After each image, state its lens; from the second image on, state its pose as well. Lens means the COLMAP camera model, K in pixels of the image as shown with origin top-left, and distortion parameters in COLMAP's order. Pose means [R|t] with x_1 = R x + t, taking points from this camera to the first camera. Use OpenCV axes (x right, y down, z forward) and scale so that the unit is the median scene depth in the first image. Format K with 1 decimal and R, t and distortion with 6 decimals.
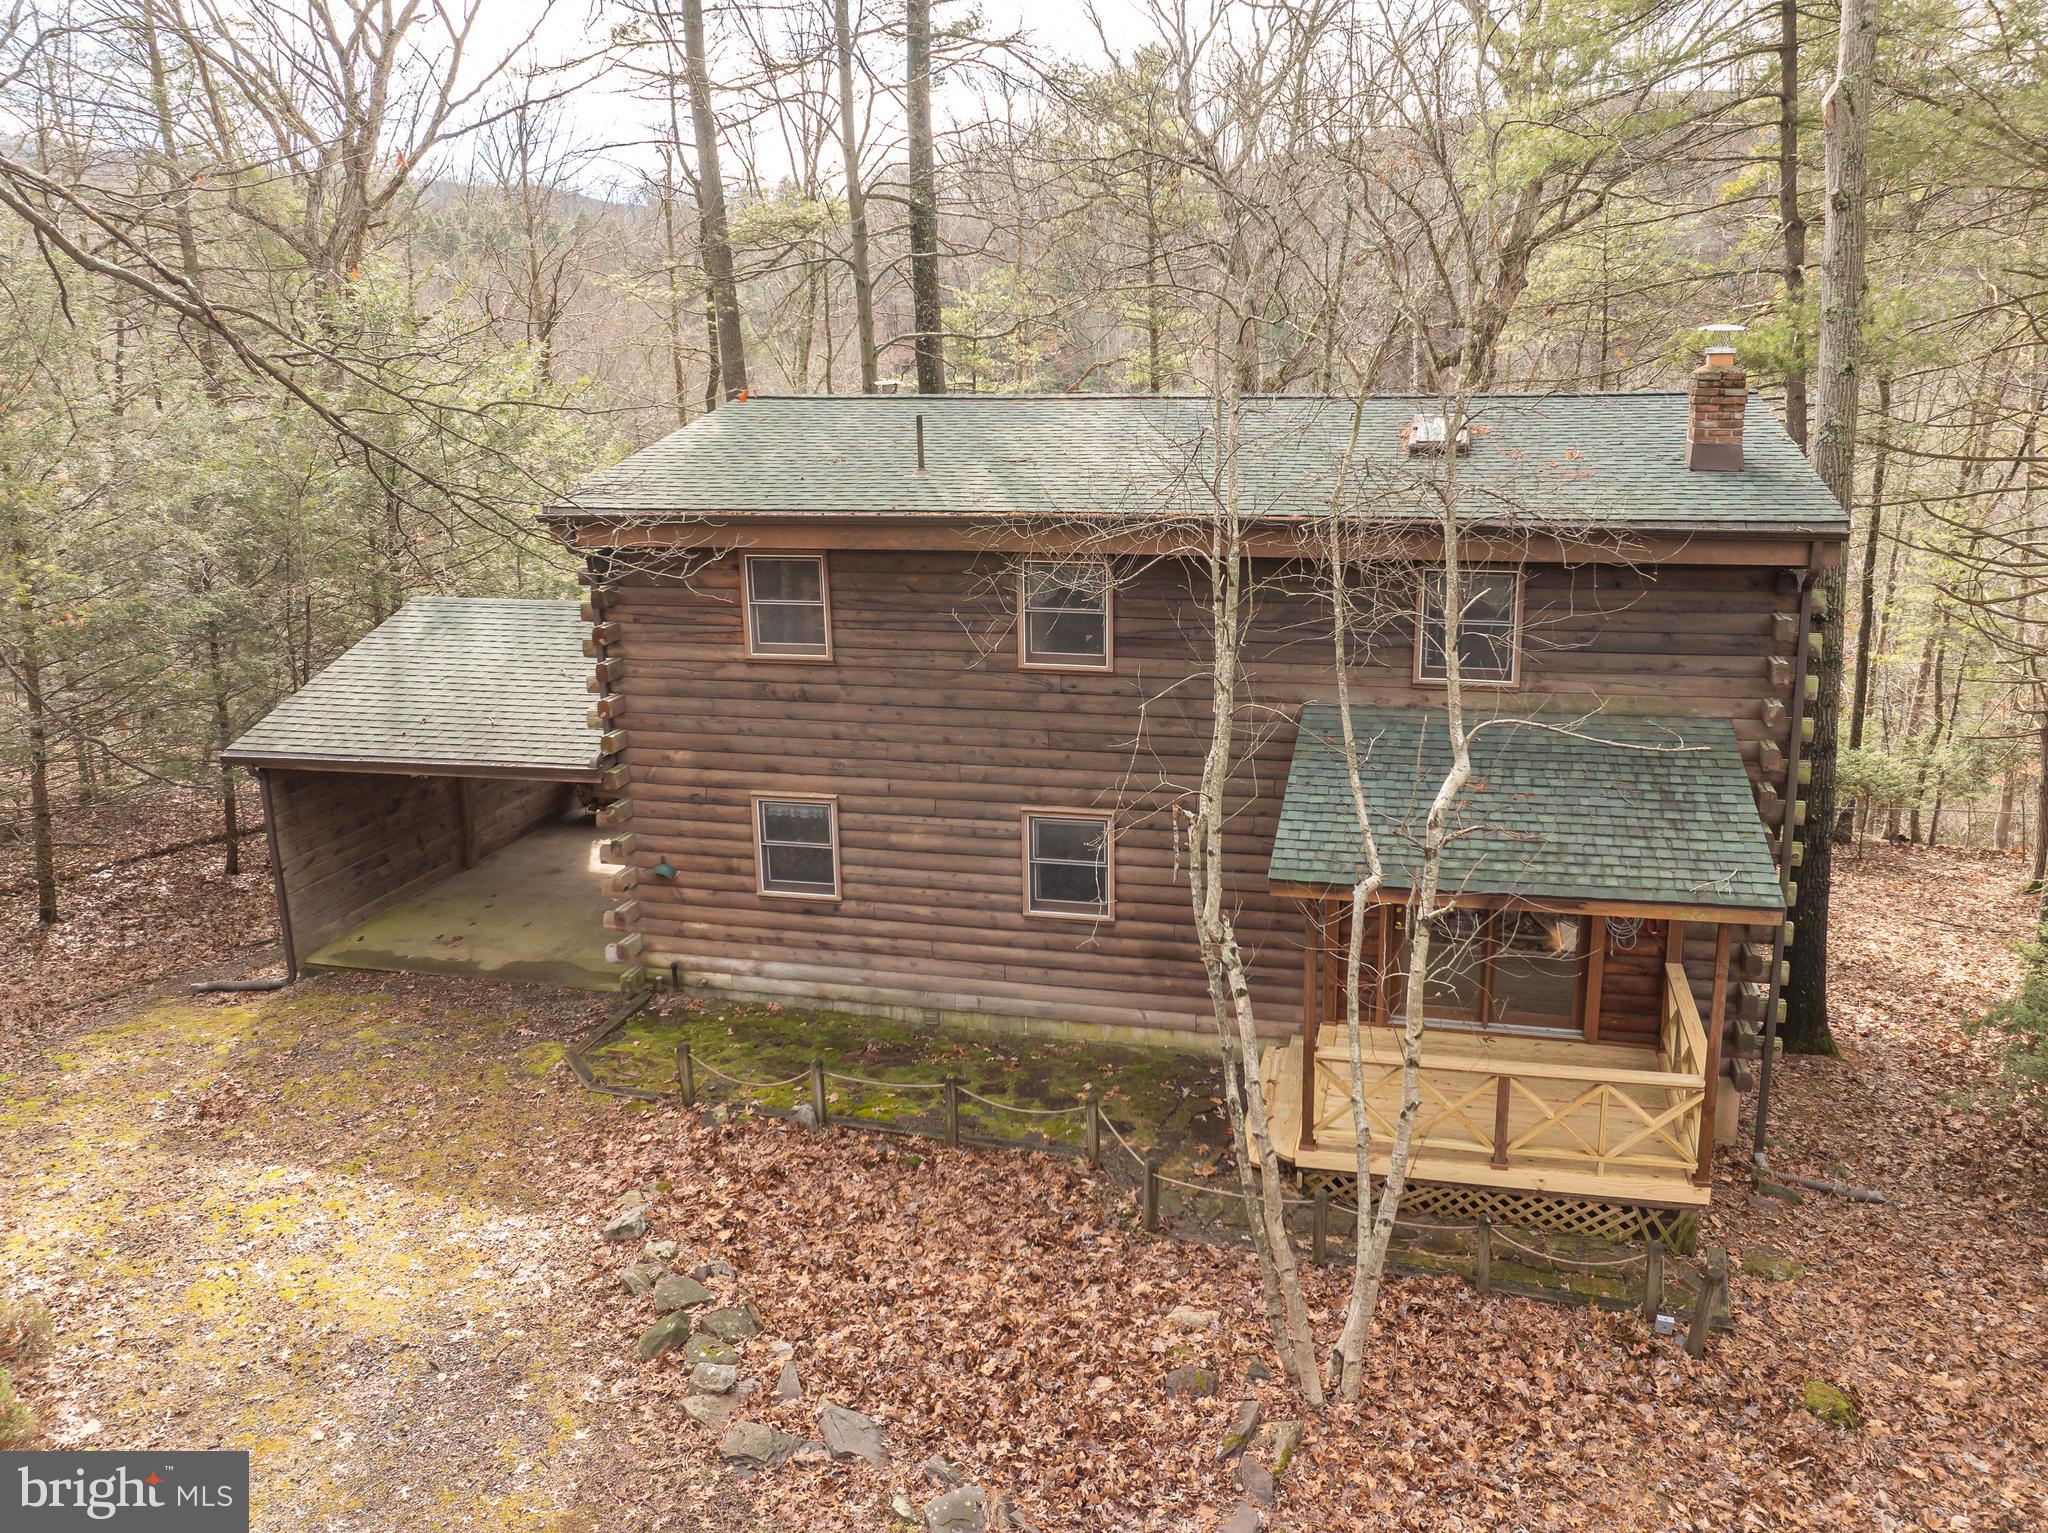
lens RADIAL K [[1463.9, 0, 1093.2], [0, 1463.9, 707.9], [0, 0, 1]] dist [-0.051092, 0.009583]
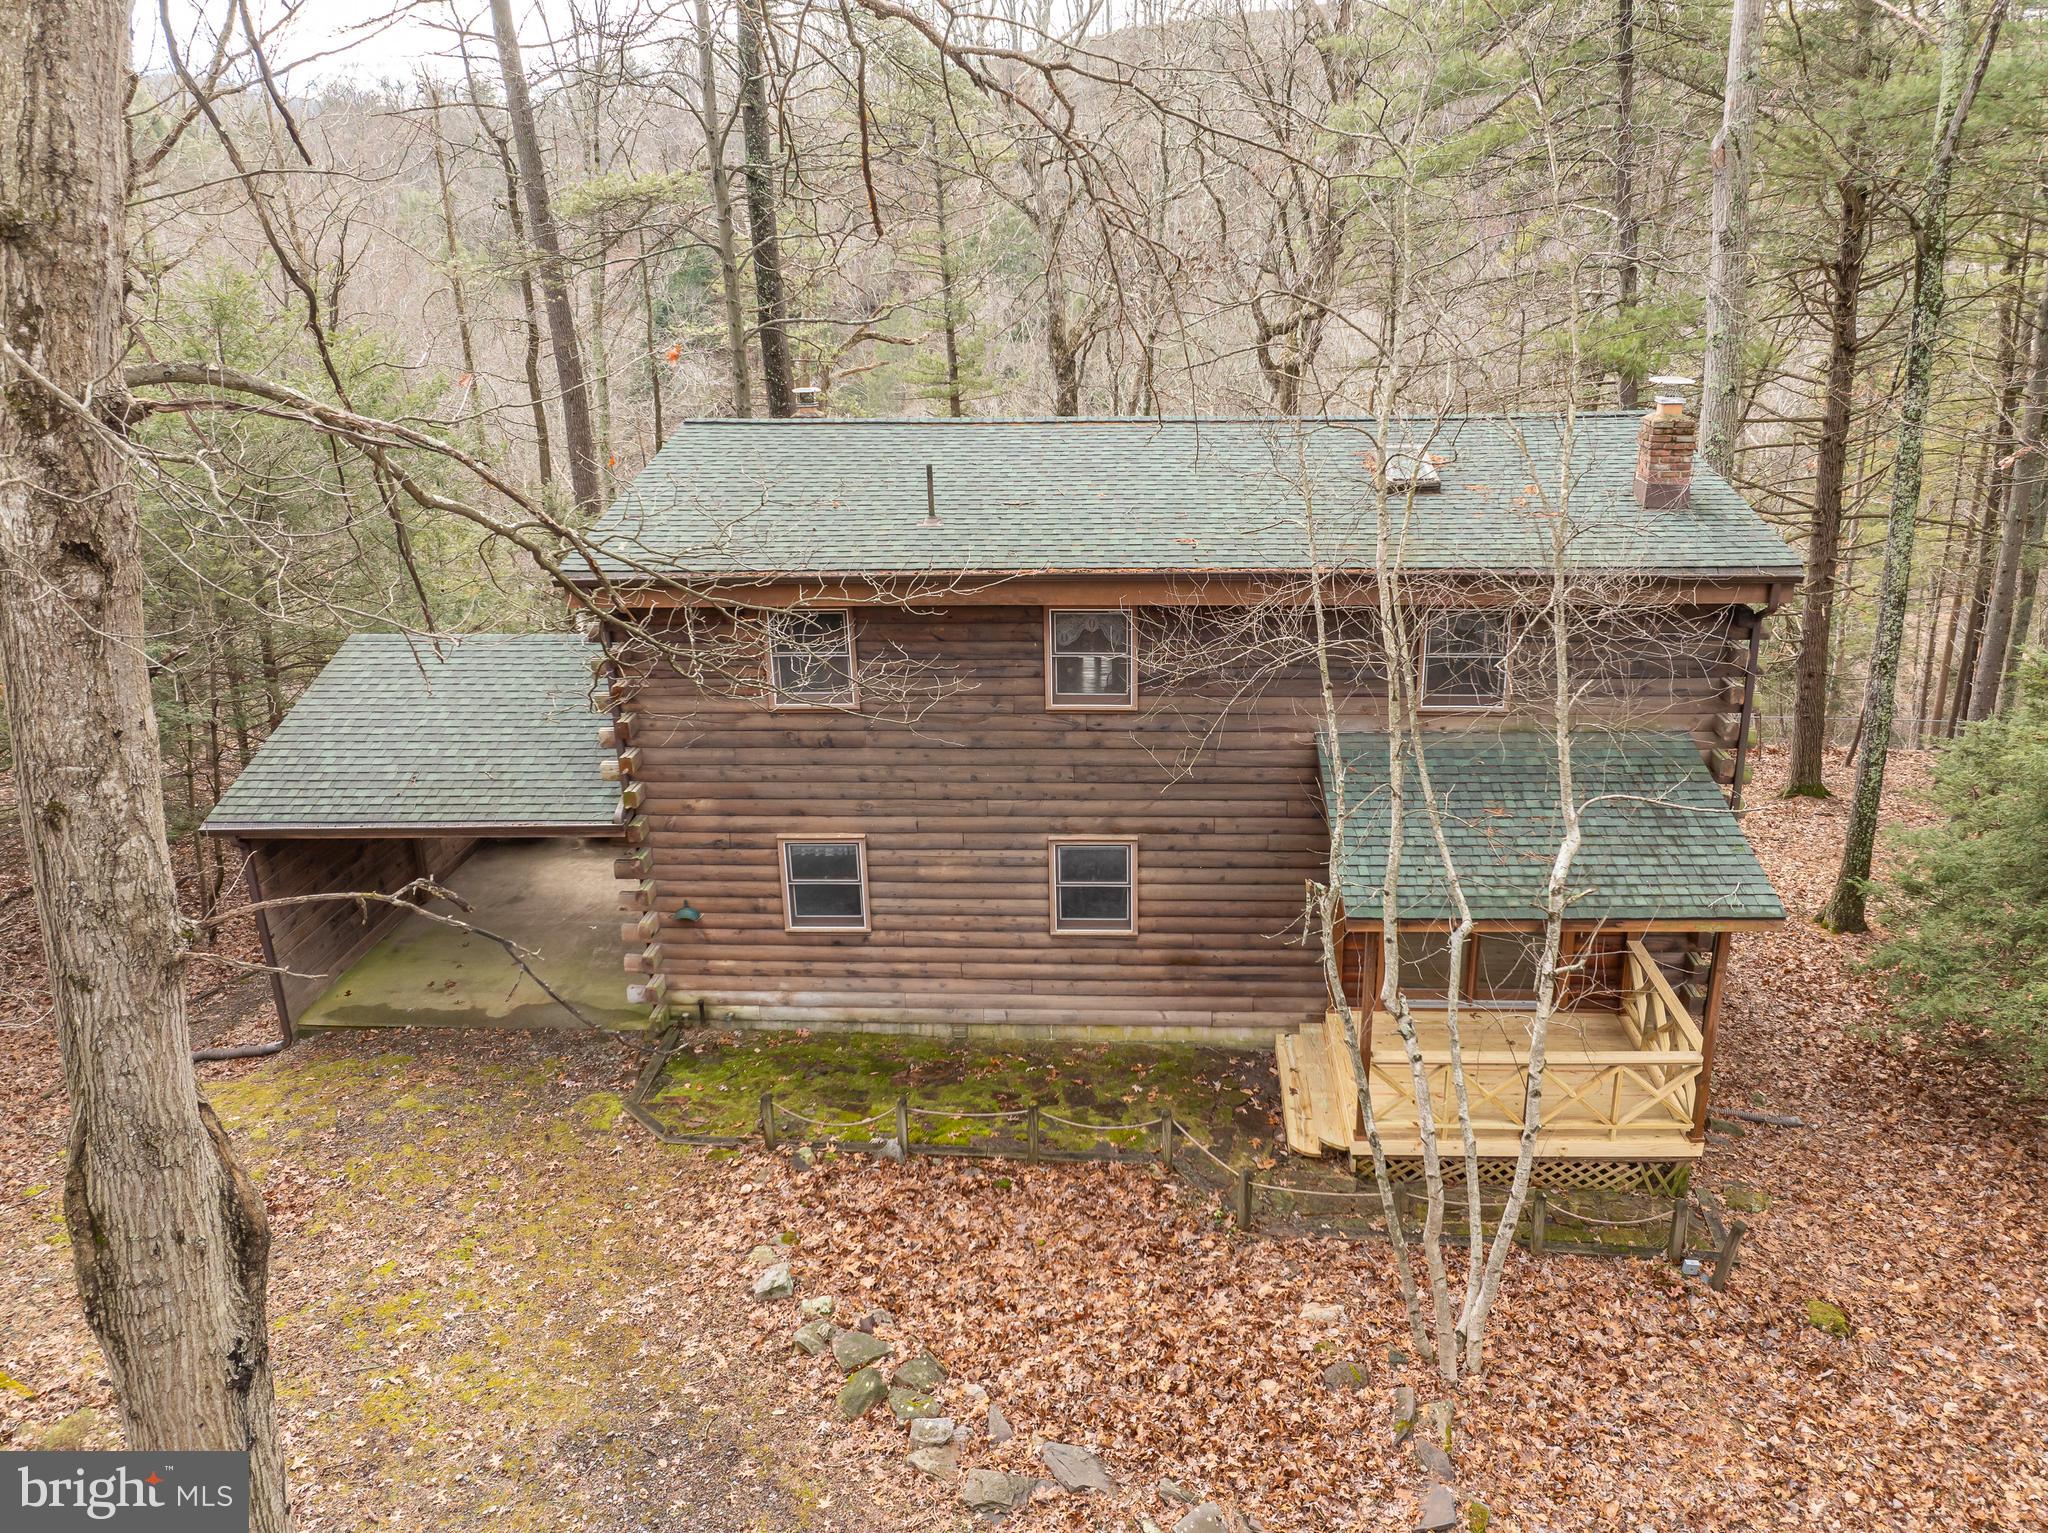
lens RADIAL K [[1410.9, 0, 1052.4], [0, 1410.9, 734.6], [0, 0, 1]] dist [-0.044105, -0.001238]
pose [[0.985953, -0.057825, 0.156693, -0.251767], [0.043512, 0.994688, 0.093288, -0.126540], [-0.161255, -0.085159, 0.983232, -0.006181]]
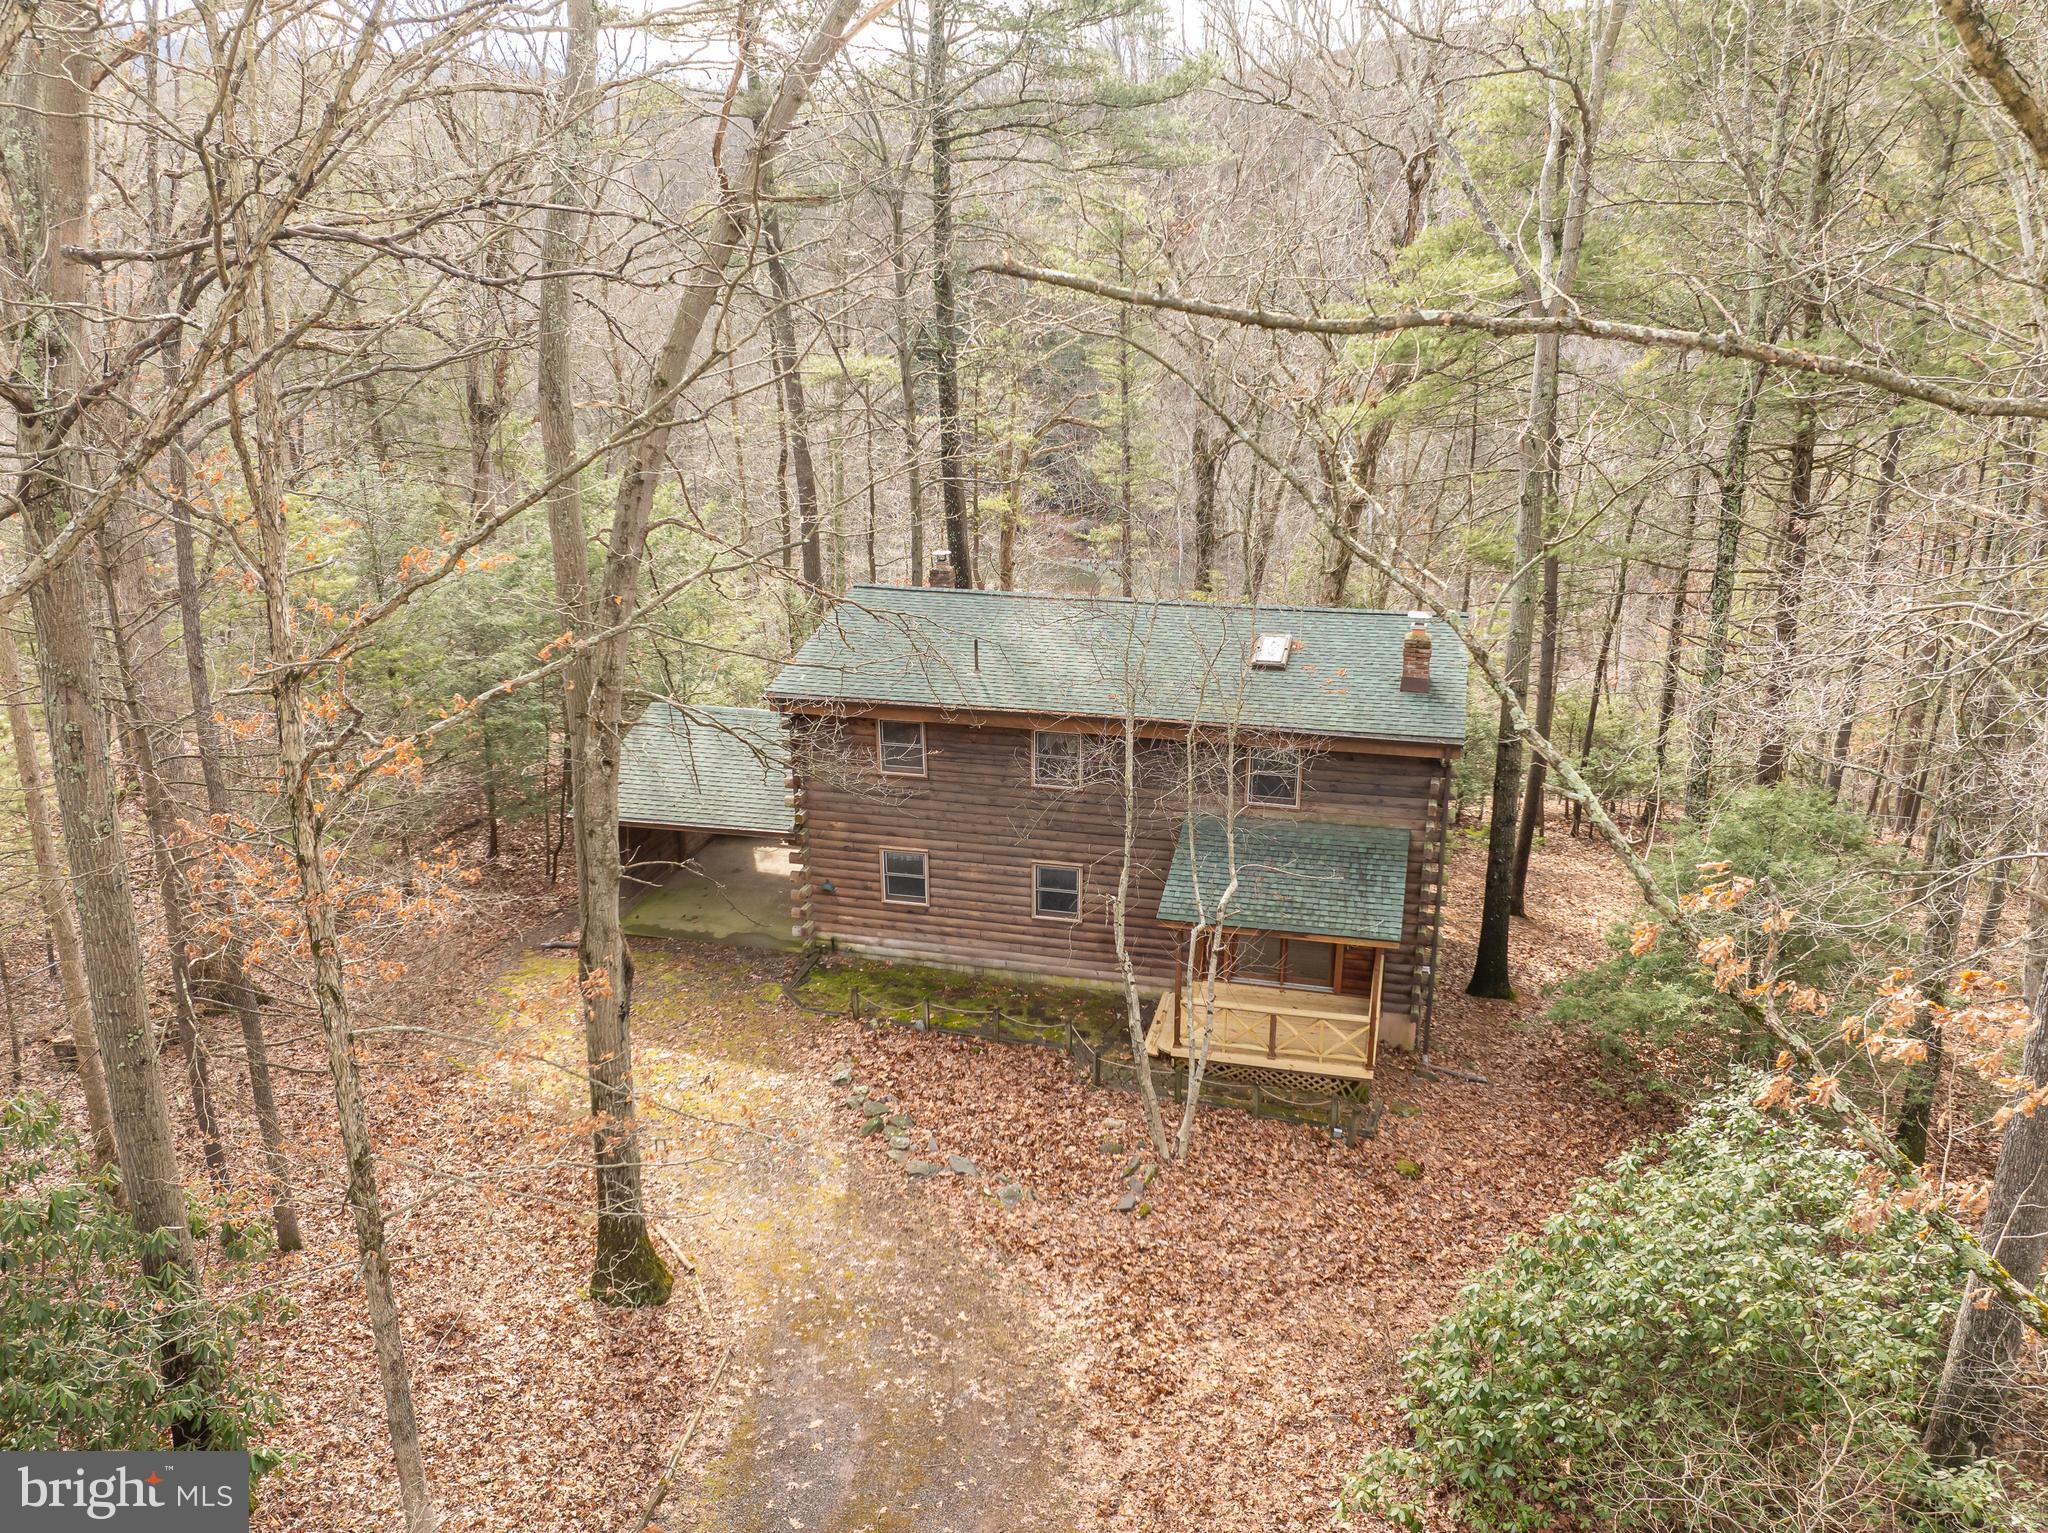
lens RADIAL K [[1443.1, 0, 1024.0], [0, 1443.1, 766.5], [0, 0, 1]] dist [-0.045162, 0.017408]
pose [[0.999394, 0.012303, -0.032548, -0.001758], [-0.008730, 0.994141, 0.107736, -0.298891], [0.033682, -0.107387, 0.993647, -0.953475]]
